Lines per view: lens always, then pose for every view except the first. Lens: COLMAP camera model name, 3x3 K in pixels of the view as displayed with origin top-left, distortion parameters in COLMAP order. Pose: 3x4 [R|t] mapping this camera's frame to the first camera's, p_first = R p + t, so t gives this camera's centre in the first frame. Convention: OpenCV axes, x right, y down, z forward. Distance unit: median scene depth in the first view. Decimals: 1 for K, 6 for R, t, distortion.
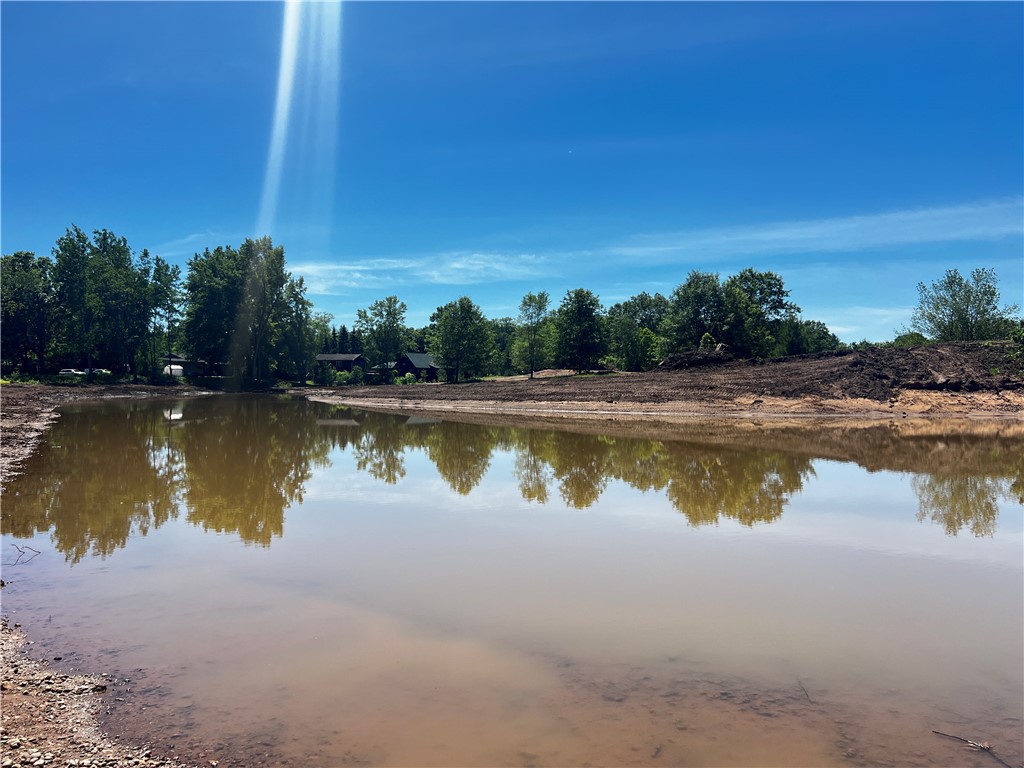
lens RADIAL K [[776.2, 0, 535.8], [0, 776.2, 384.8], [0, 0, 1]] dist [0.056983, -0.035786]
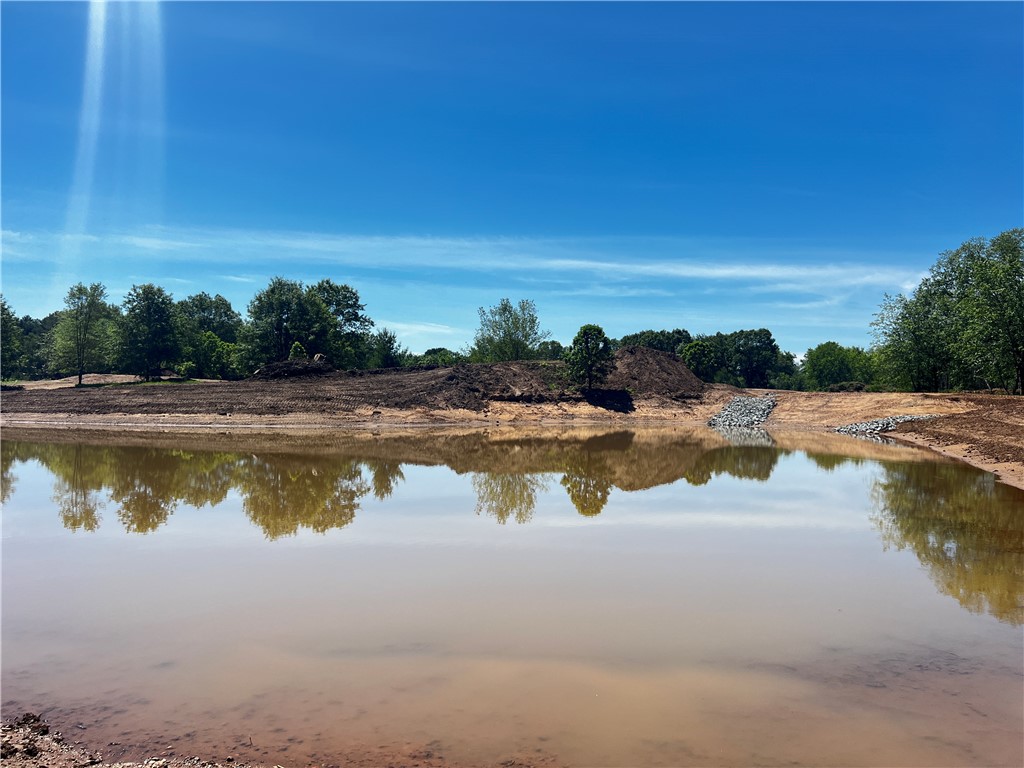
lens RADIAL K [[776.2, 0, 509.3], [0, 776.2, 387.0], [0, 0, 1]] dist [0.056983, -0.035786]
pose [[0.824946, 0.011829, 0.565088, -0.123605], [-0.010271, 0.999930, -0.005936, -0.006704], [-0.565119, -0.000907, 0.825009, 0.033956]]
